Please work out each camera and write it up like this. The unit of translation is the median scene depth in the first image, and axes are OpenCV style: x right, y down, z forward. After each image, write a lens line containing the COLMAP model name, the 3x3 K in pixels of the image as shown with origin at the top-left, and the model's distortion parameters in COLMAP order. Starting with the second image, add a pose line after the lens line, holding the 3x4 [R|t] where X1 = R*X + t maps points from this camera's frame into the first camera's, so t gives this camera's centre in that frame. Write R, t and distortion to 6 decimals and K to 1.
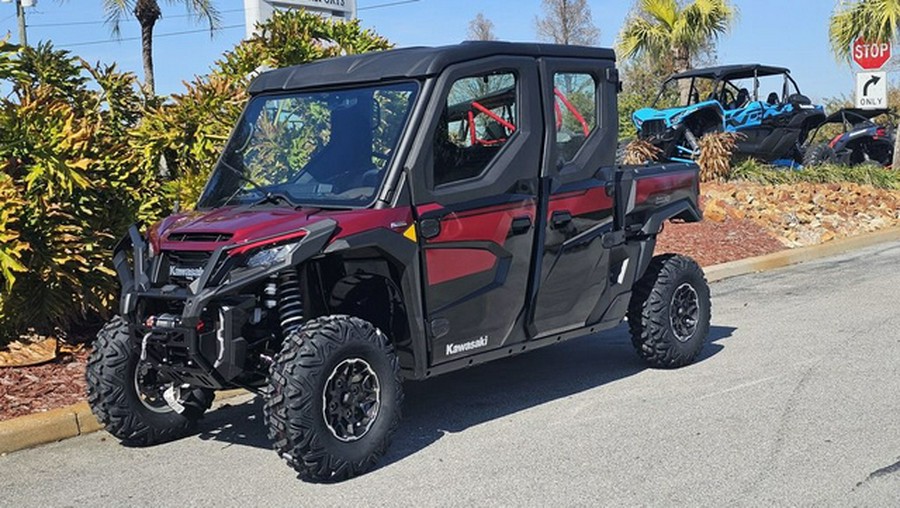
lens RADIAL K [[1203.2, 0, 458.6], [0, 1203.2, 249.1], [0, 0, 1]] dist [0.093303, 0.000000]
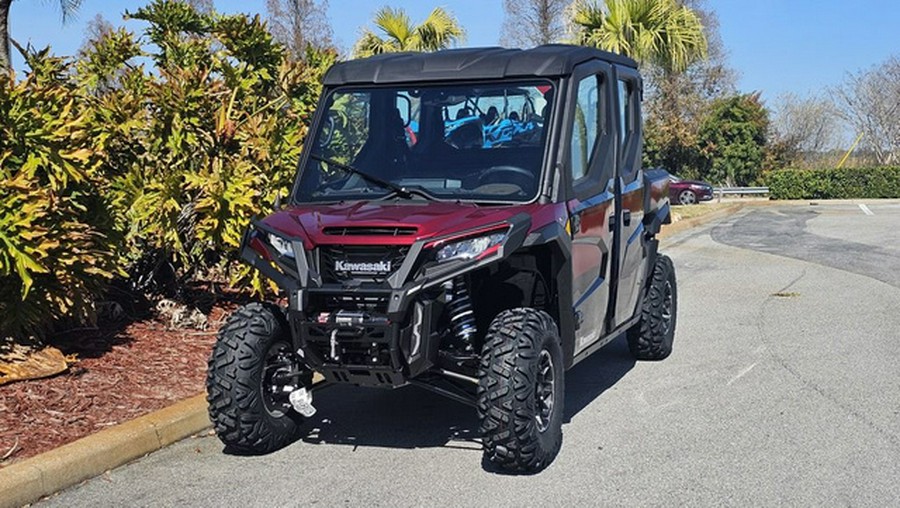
lens RADIAL K [[1203.2, 0, 469.7], [0, 1203.2, 250.0], [0, 0, 1]] dist [0.093303, 0.000000]
pose [[0.938539, -0.000115, 0.345172, -0.323930], [0.004164, 0.999931, -0.010989, 0.011215], [-0.345147, 0.011751, 0.938475, 0.045440]]
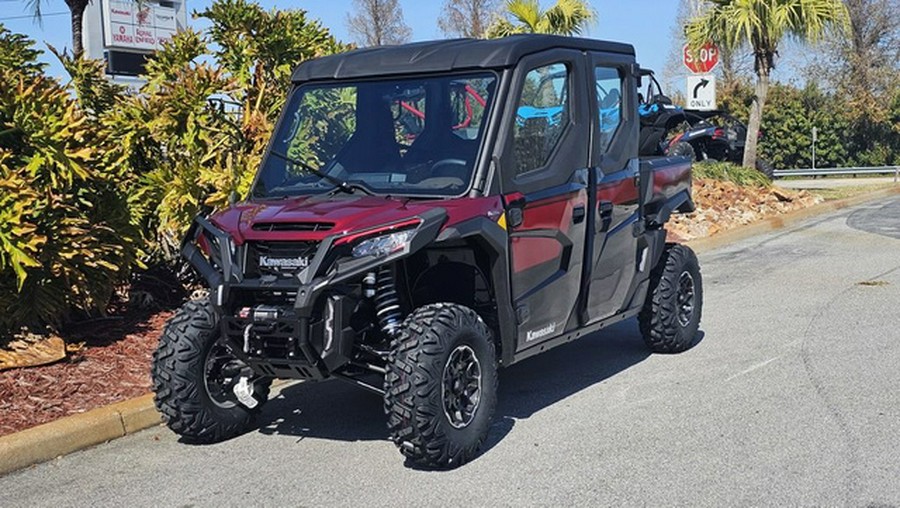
lens RADIAL K [[1203.2, 0, 462.6], [0, 1203.2, 245.1], [0, 0, 1]] dist [0.093303, 0.000000]
pose [[0.983961, -0.008344, 0.178190, -0.173570], [0.008764, 0.999960, -0.001569, 0.005369], [-0.178170, 0.003105, 0.983995, 0.007282]]
